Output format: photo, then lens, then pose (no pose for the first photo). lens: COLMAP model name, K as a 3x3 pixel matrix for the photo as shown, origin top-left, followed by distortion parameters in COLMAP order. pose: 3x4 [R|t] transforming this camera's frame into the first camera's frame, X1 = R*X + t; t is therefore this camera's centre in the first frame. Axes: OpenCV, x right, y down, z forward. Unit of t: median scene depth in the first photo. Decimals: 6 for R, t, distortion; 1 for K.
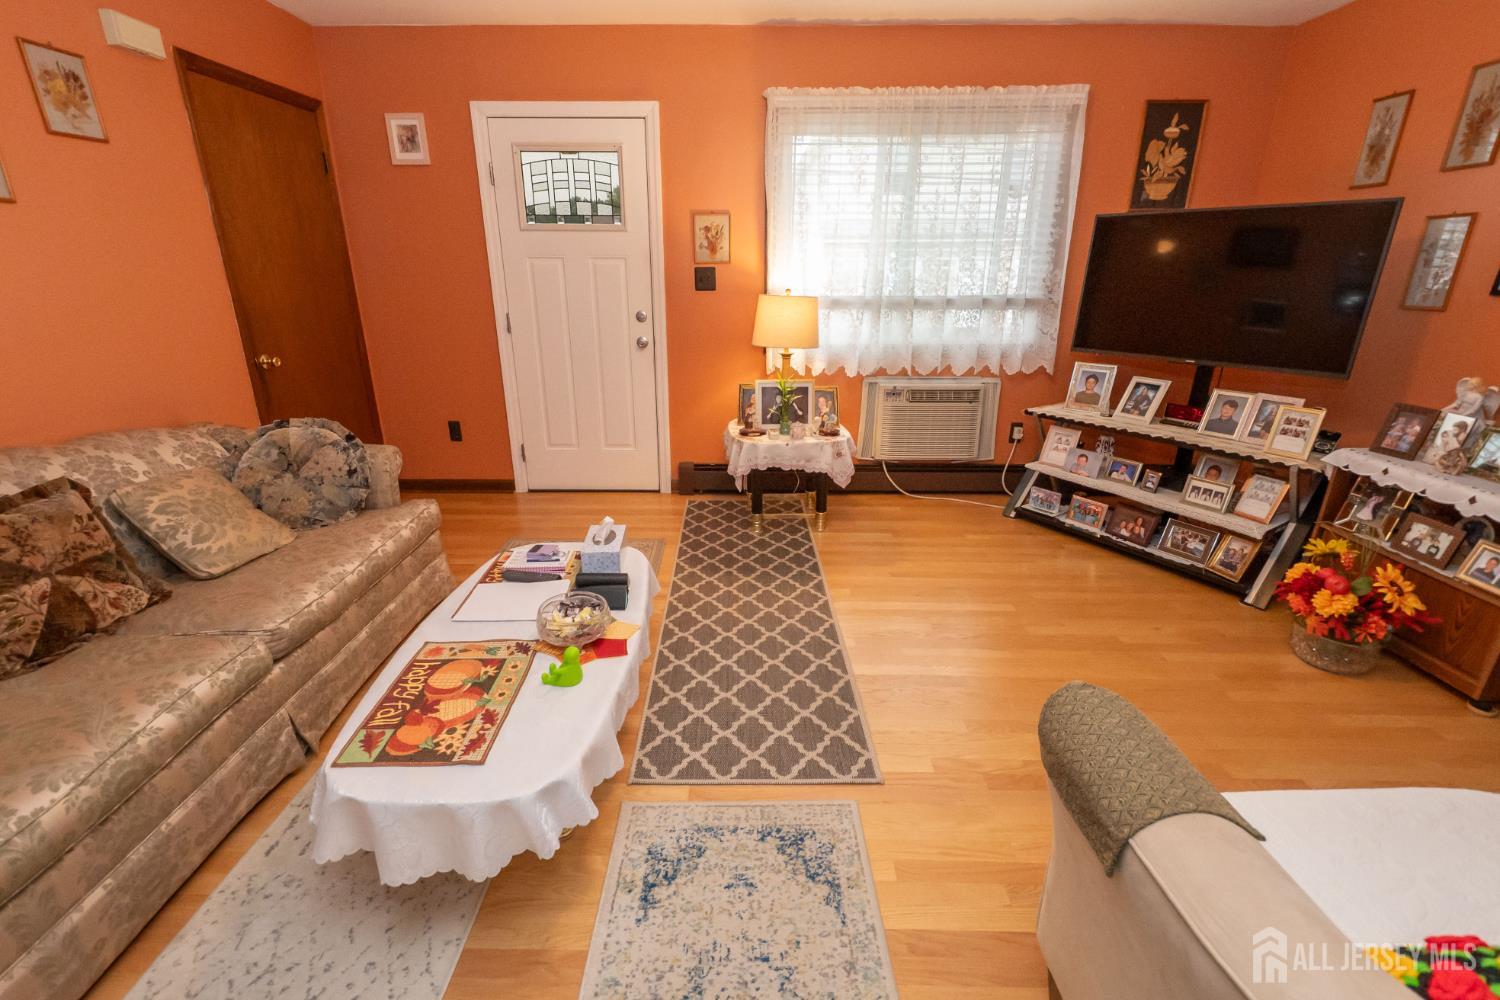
lens RADIAL K [[654.1, 0, 738.7], [0, 654.1, 496.3], [0, 0, 1]] dist [0.001543, -0.002711]
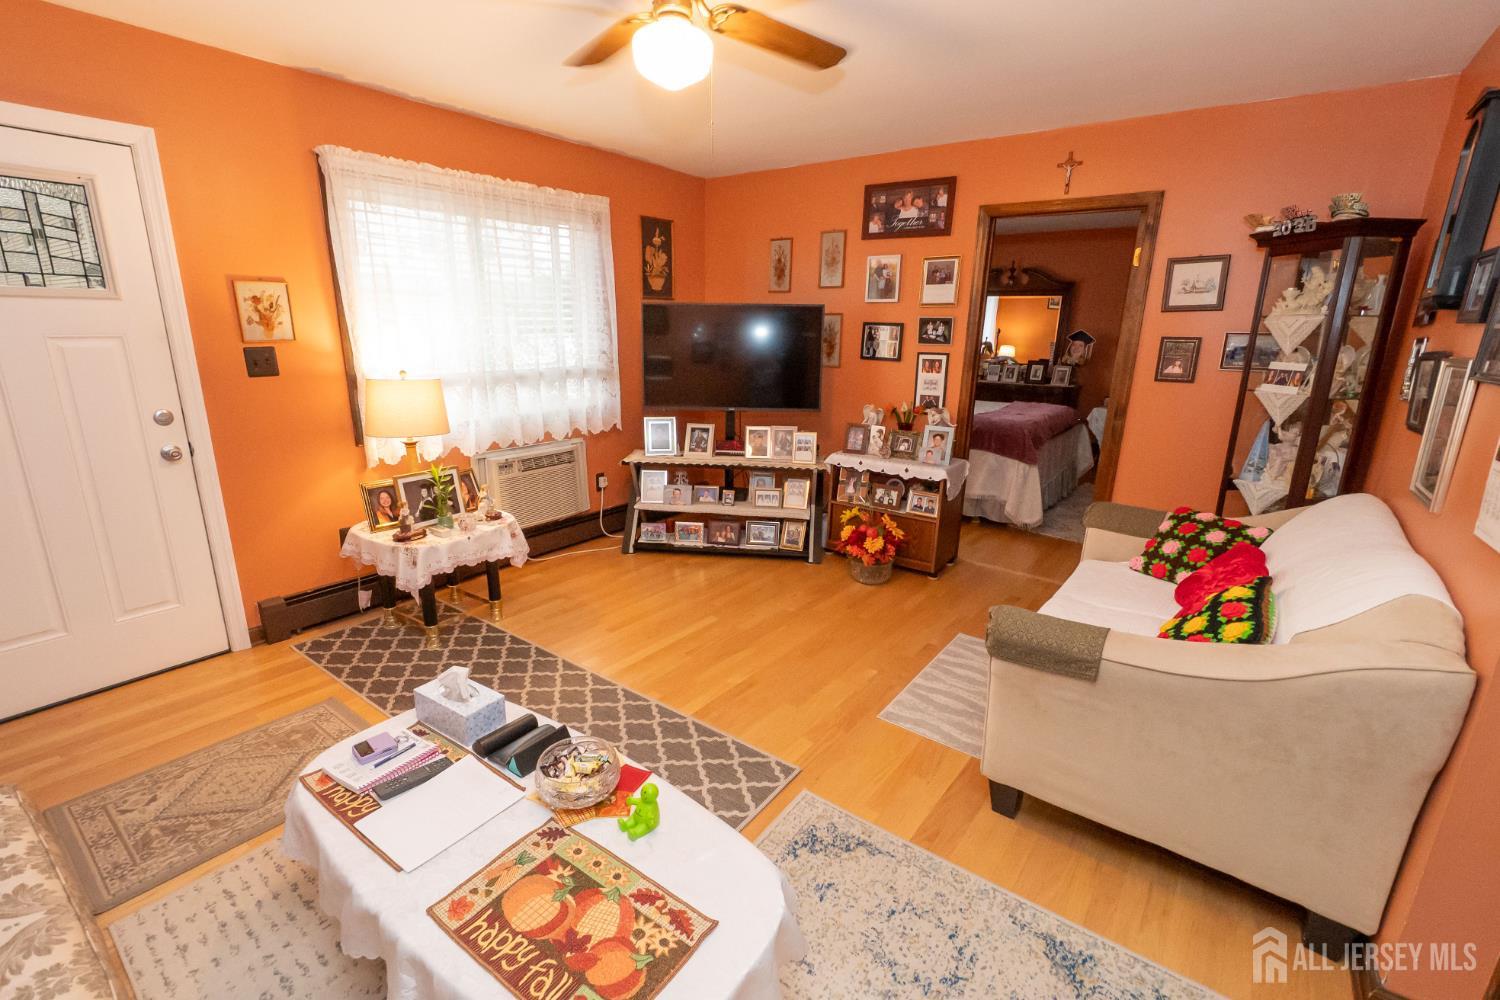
lens RADIAL K [[650.9, 0, 750.0], [0, 650.9, 500.0], [0, 0, 1]] dist [-0.009101, -0.000459]
pose [[0.599537, -0.201198, 0.774645, -0.372421], [0.251126, 0.966297, 0.056617, -0.080841], [-0.759928, 0.160590, 0.629857, 0.115918]]
